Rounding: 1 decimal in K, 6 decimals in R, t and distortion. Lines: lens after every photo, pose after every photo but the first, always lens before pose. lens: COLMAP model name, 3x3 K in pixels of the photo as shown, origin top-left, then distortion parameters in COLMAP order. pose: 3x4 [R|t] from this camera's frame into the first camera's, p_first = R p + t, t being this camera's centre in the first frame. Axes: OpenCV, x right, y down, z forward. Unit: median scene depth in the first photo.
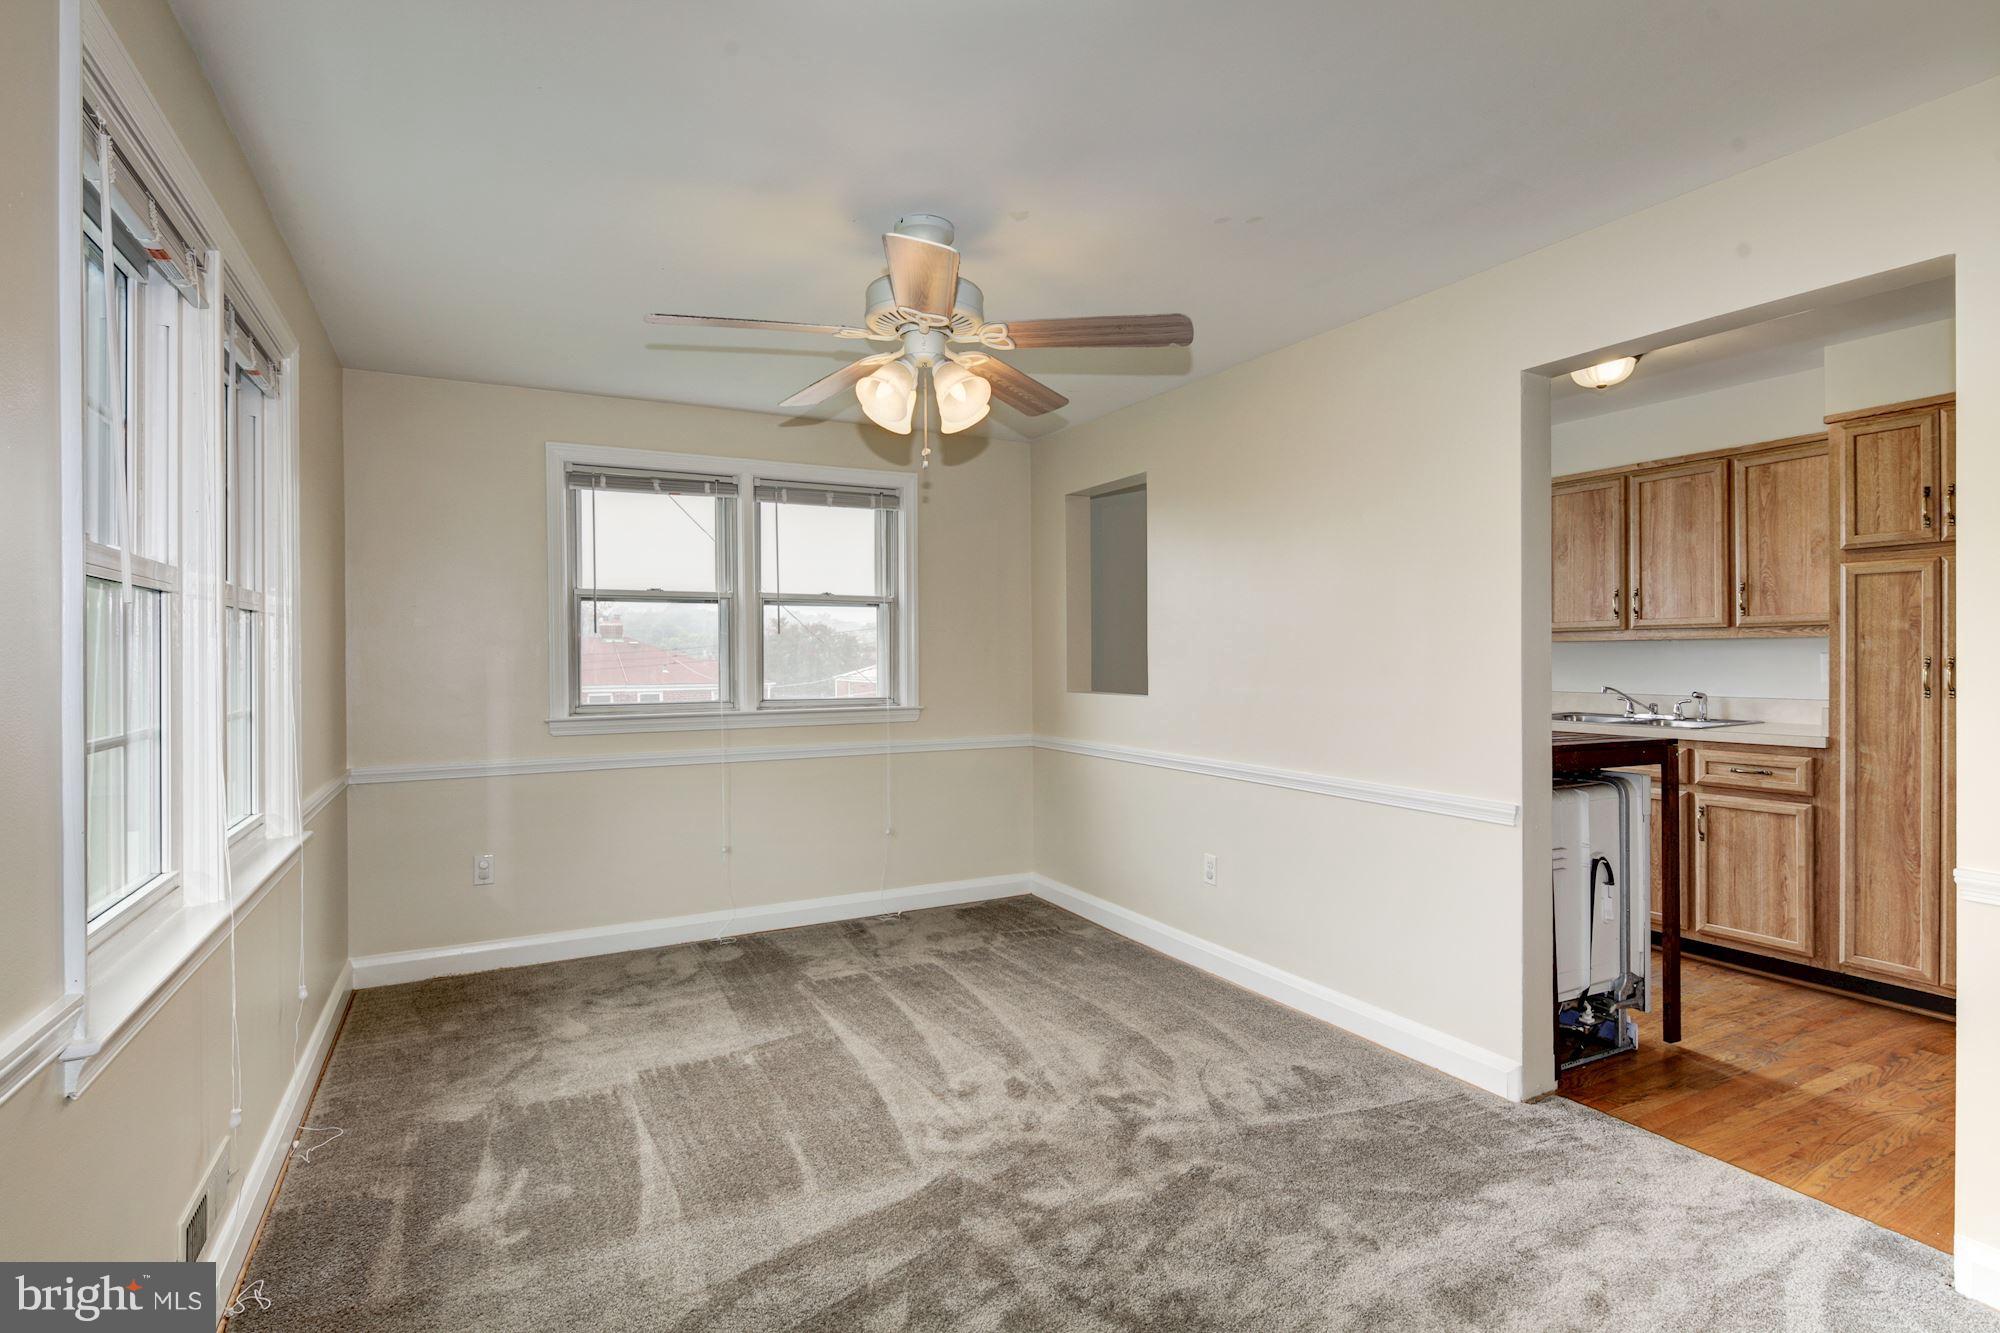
lens RADIAL K [[968.2, 0, 1001.2], [0, 968.2, 665.2], [0, 0, 1]] dist [0.002131, -0.004059]
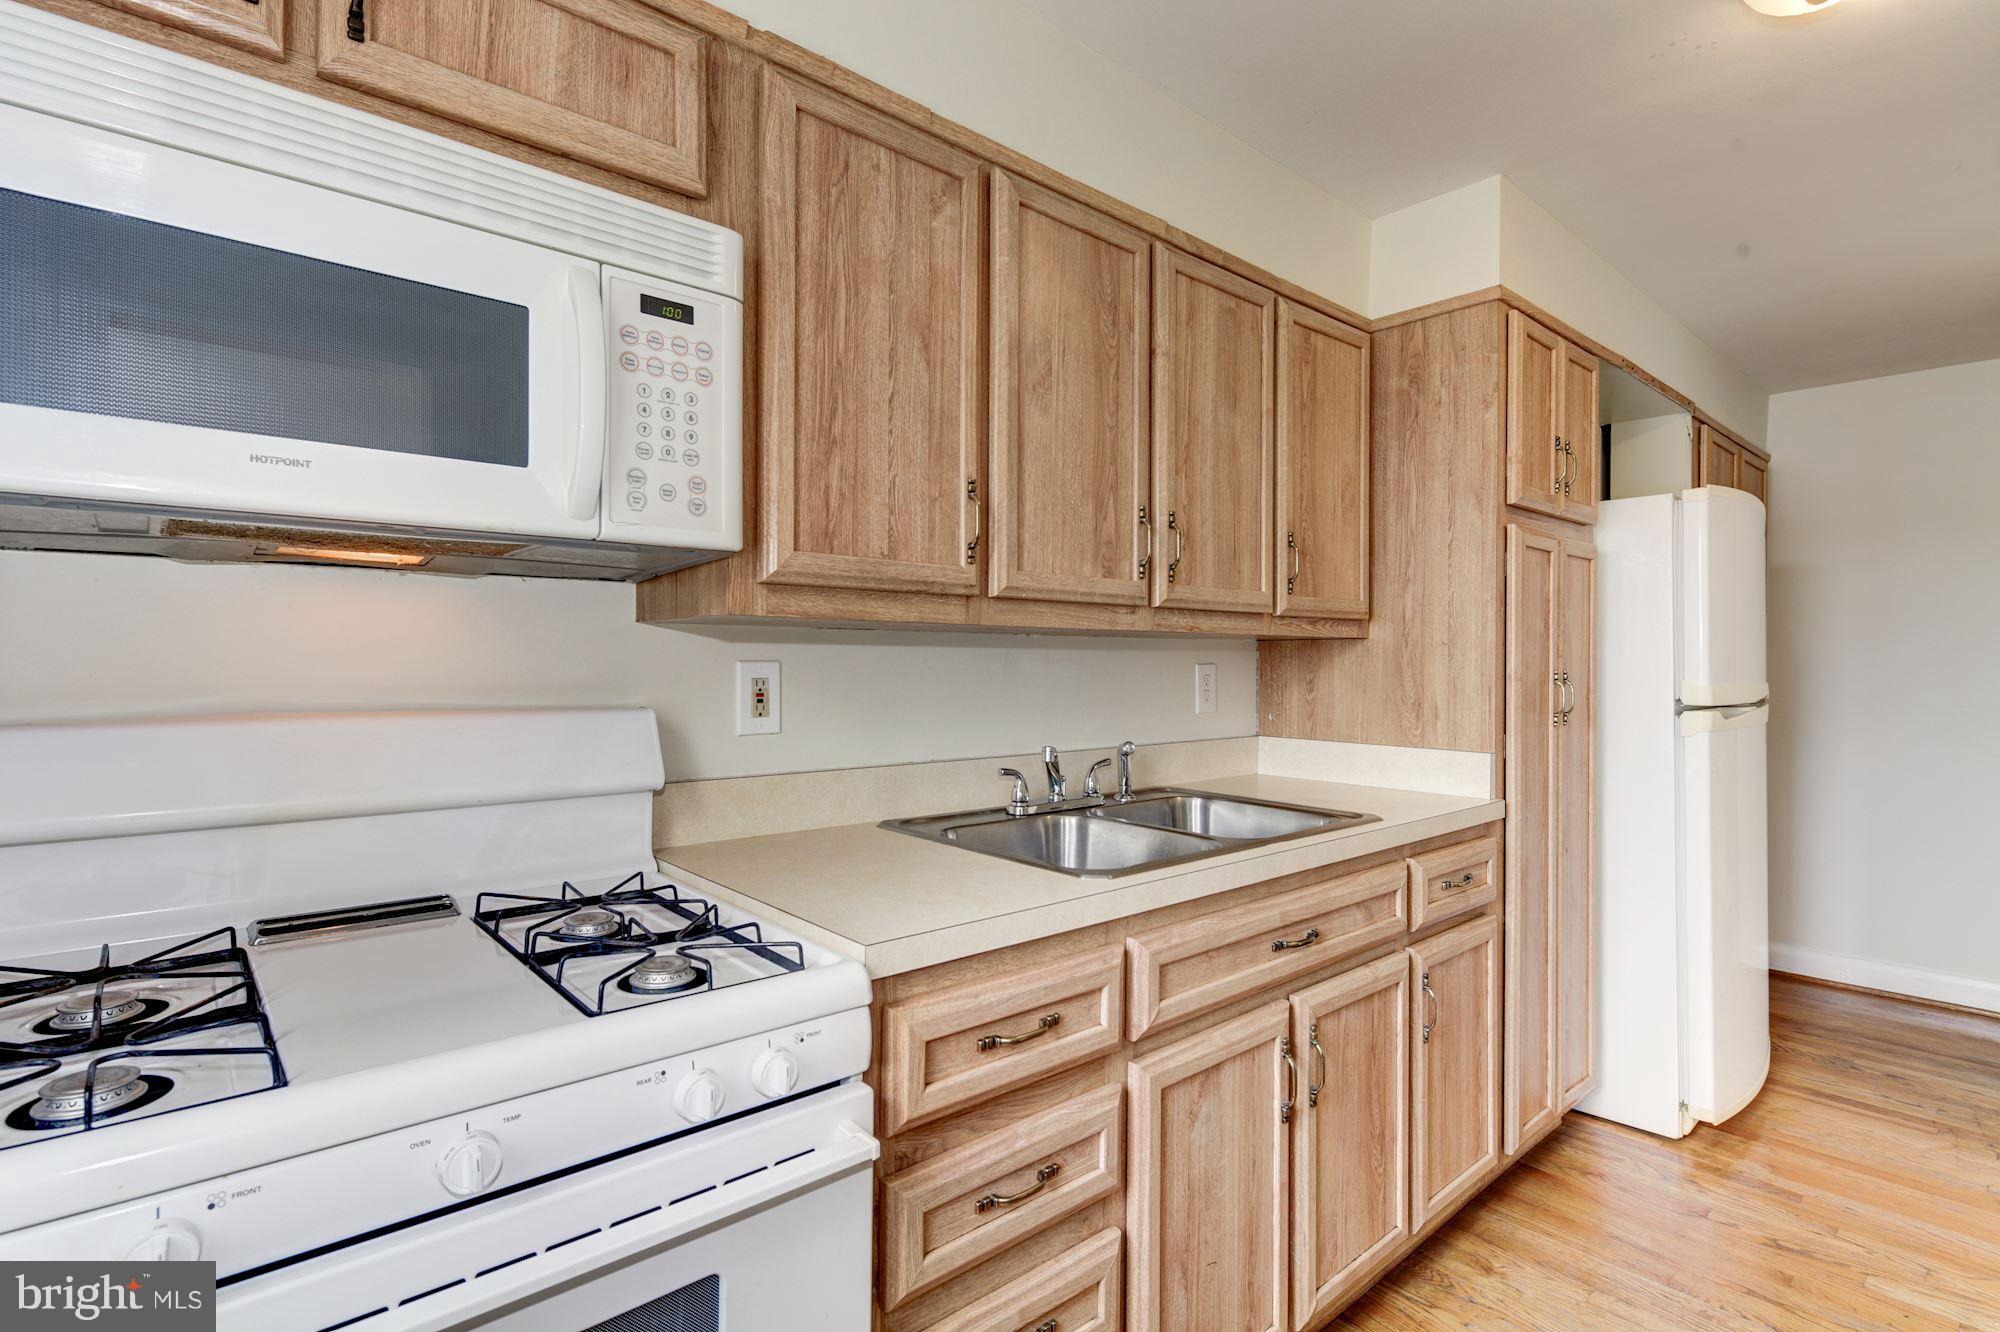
lens RADIAL K [[968.2, 0, 1002.7], [0, 968.2, 657.4], [0, 0, 1]] dist [0.002131, -0.004059]
pose [[-0.220556, 0.009073, 0.975332, 0.311055], [0.006524, 0.999948, -0.007826, -0.014492], [-0.975353, 0.004637, -0.220604, 1.426418]]
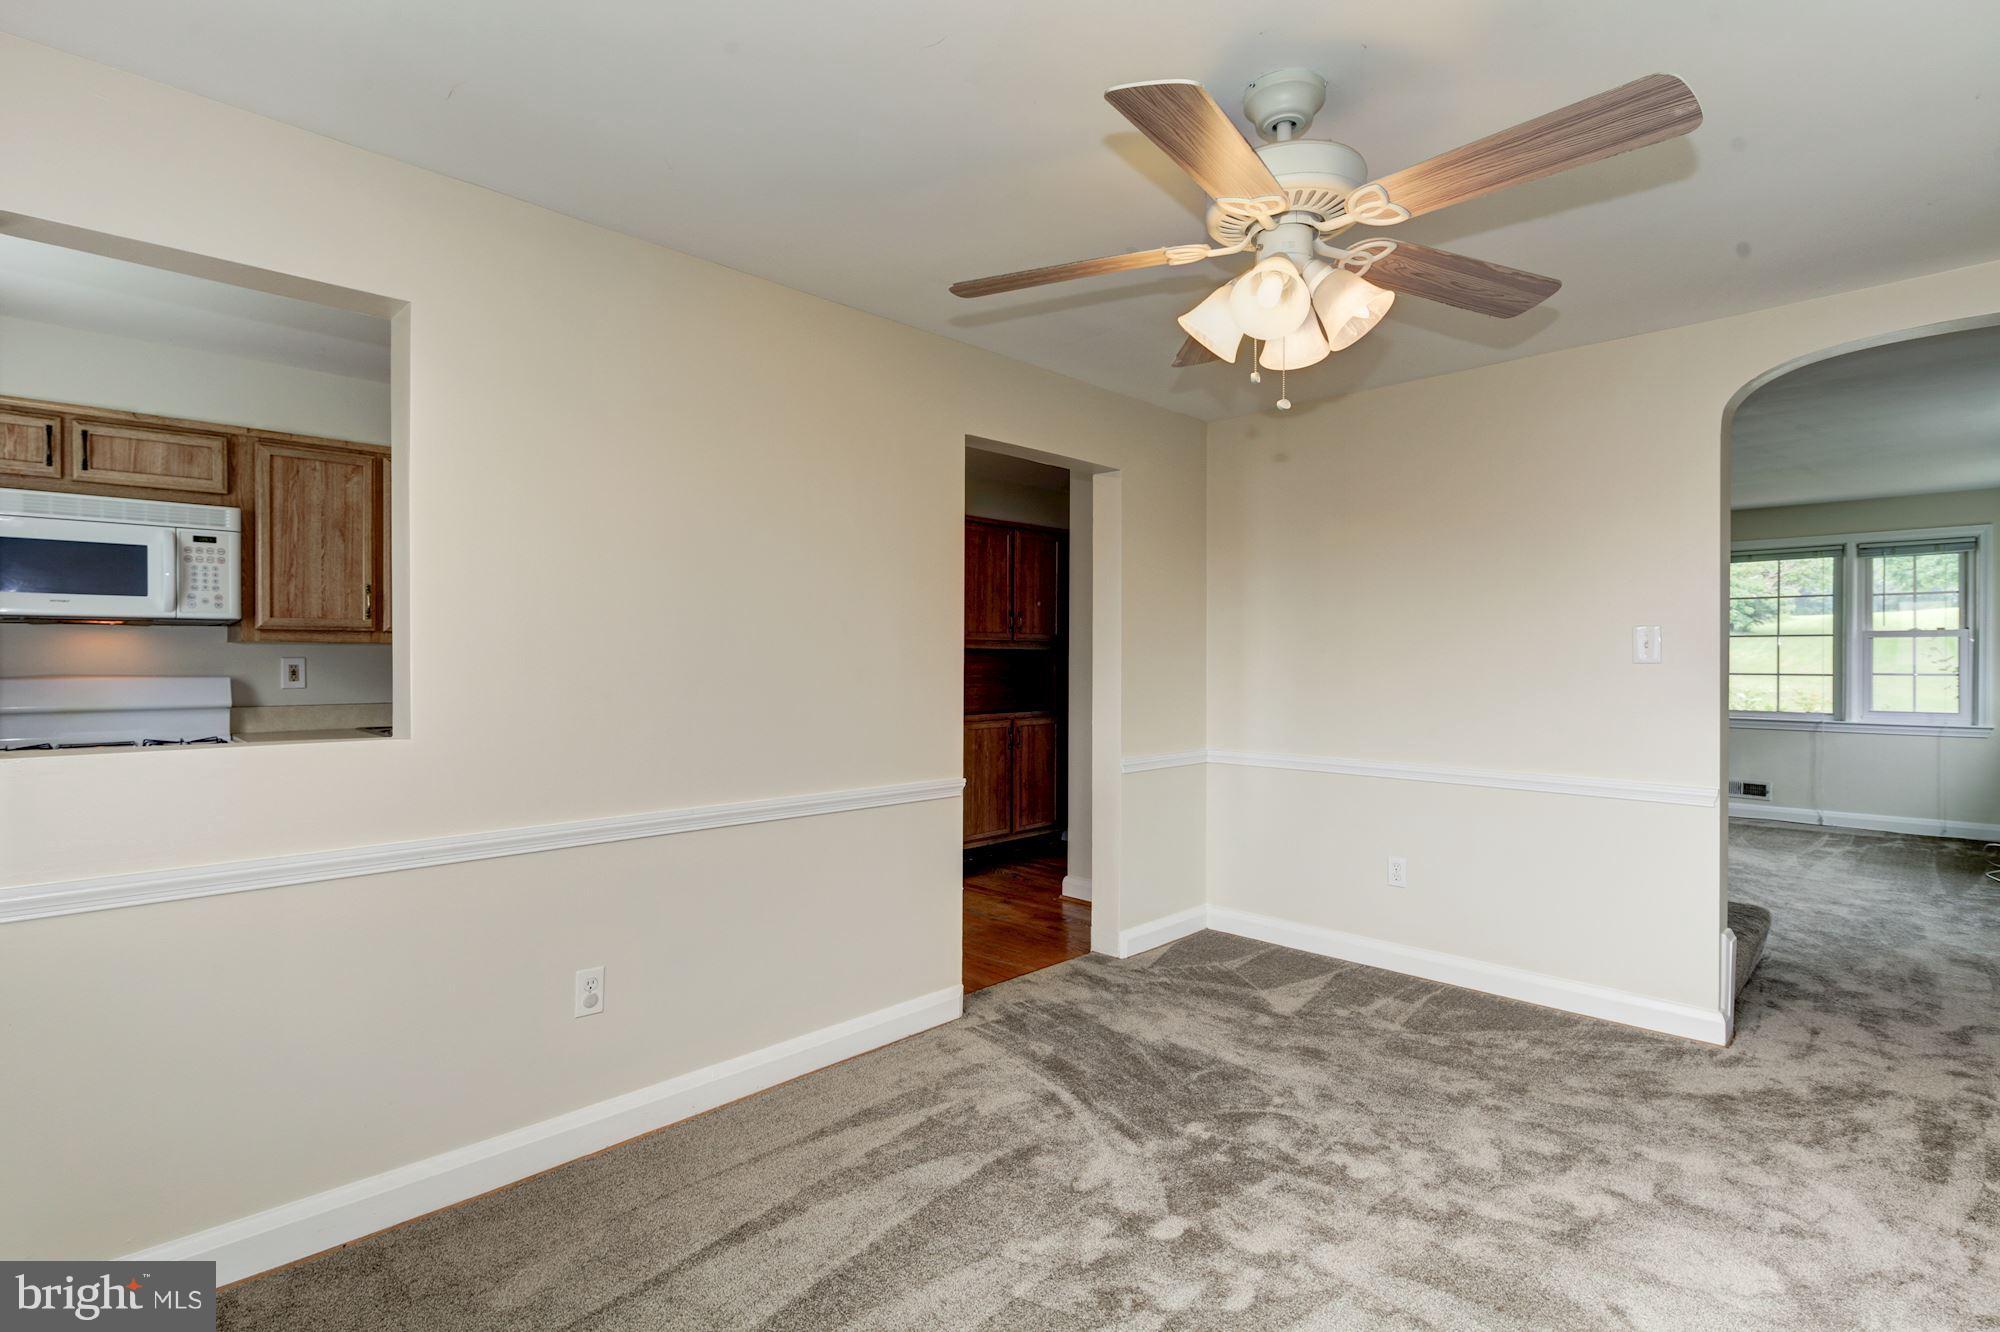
lens RADIAL K [[968.2, 0, 1003.2], [0, 968.2, 662.2], [0, 0, 1]] dist [0.002131, -0.004059]
pose [[-0.295958, 0.000616, 0.955201, -0.509456], [0.008603, 0.999961, 0.002020, -0.007198], [-0.955162, 0.008815, -0.295952, 0.987970]]
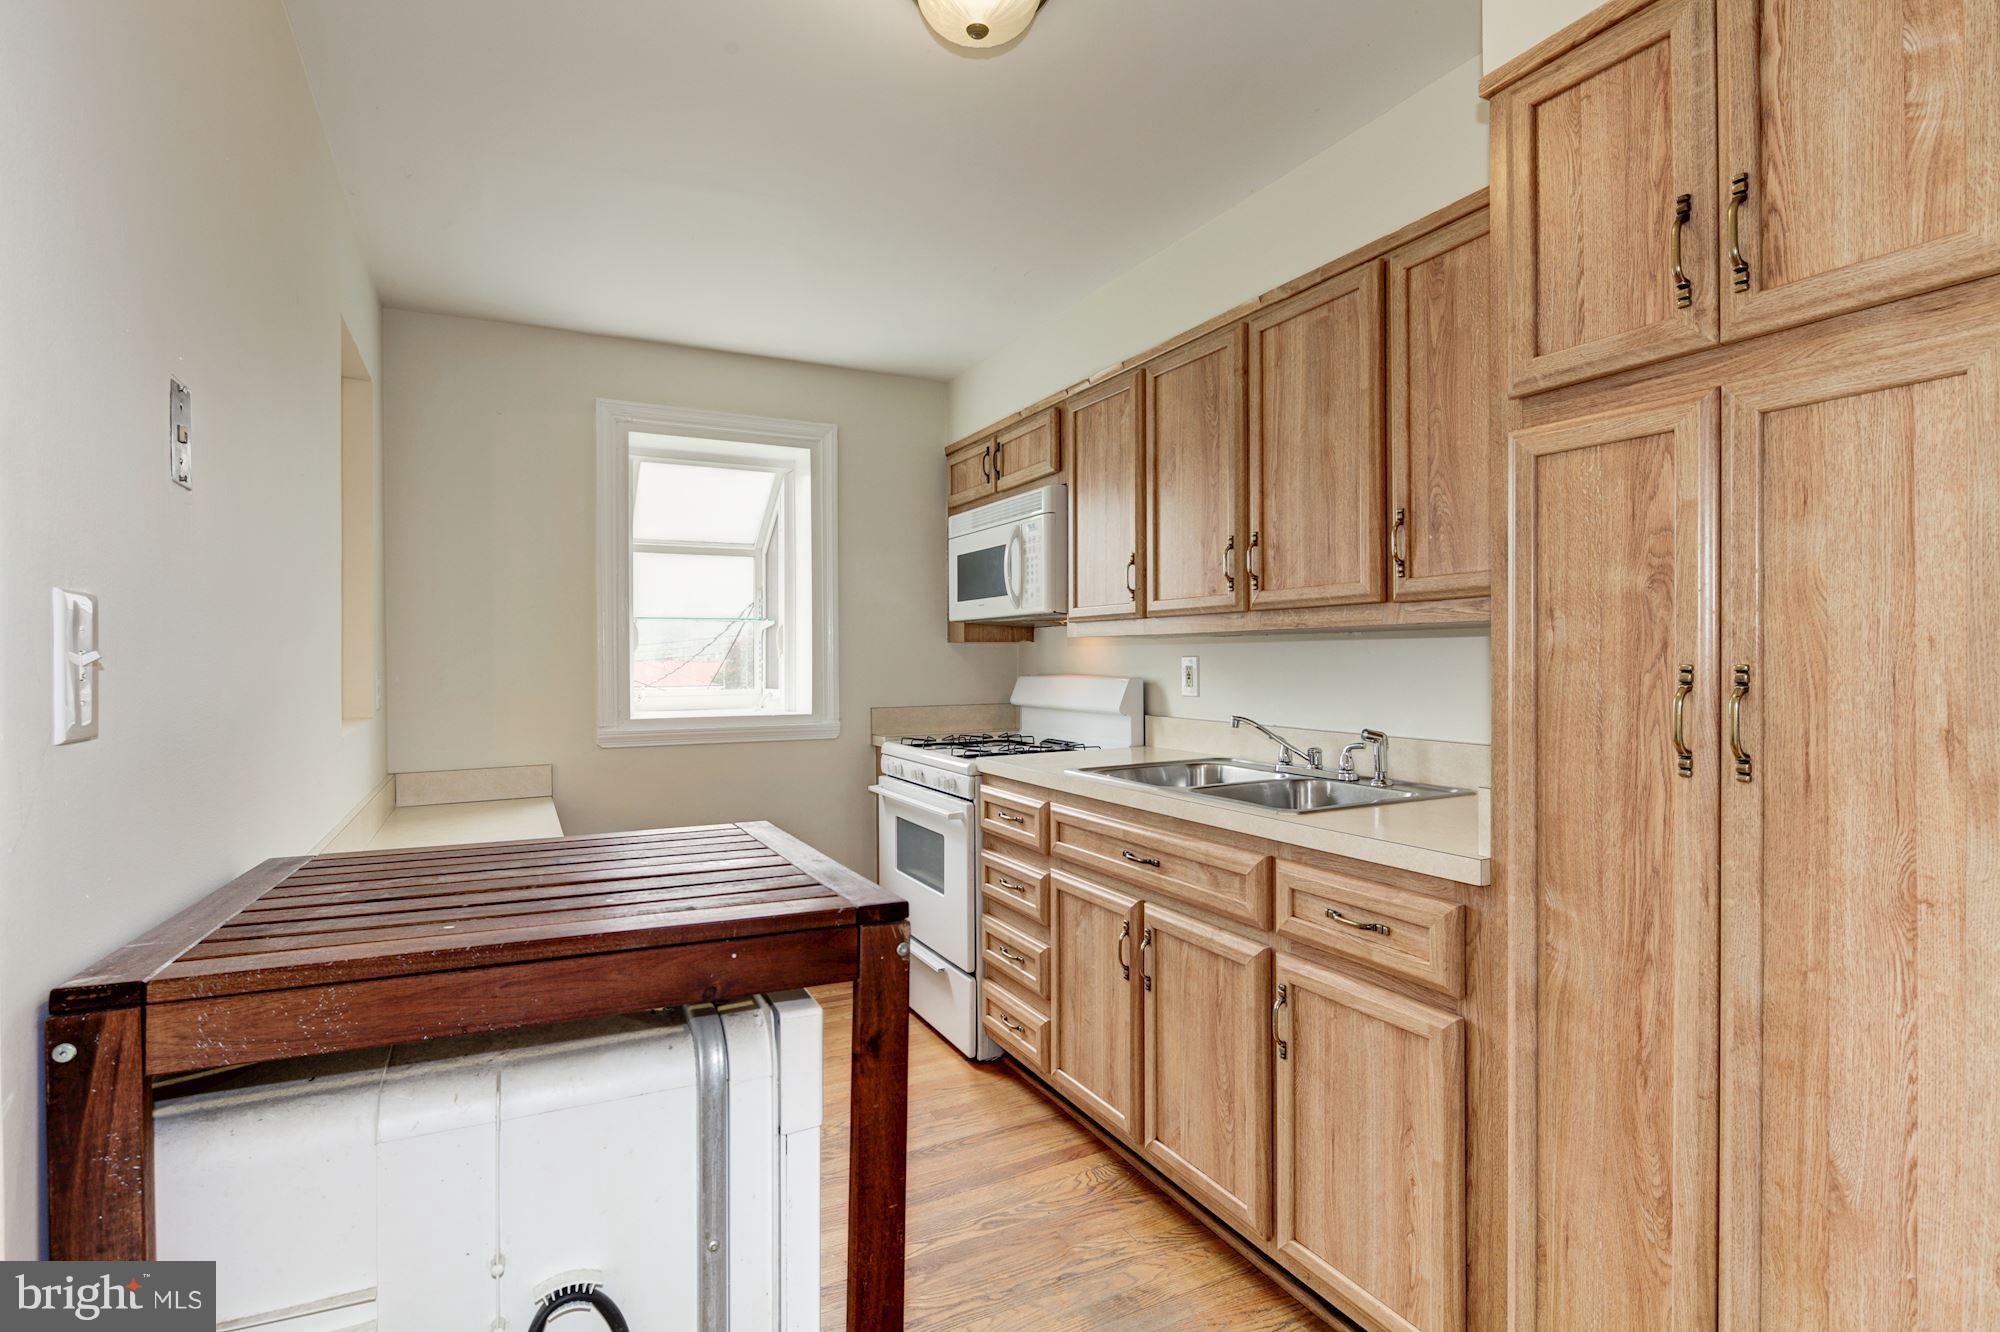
lens RADIAL K [[968.2, 0, 1000.9], [0, 968.2, 663.8], [0, 0, 1]] dist [0.002131, -0.004059]
pose [[0.999777, 0.004311, -0.020667, 0.645775], [-0.004417, 0.999977, -0.005079, -0.005477], [0.020645, 0.005170, 0.999774, 0.575588]]
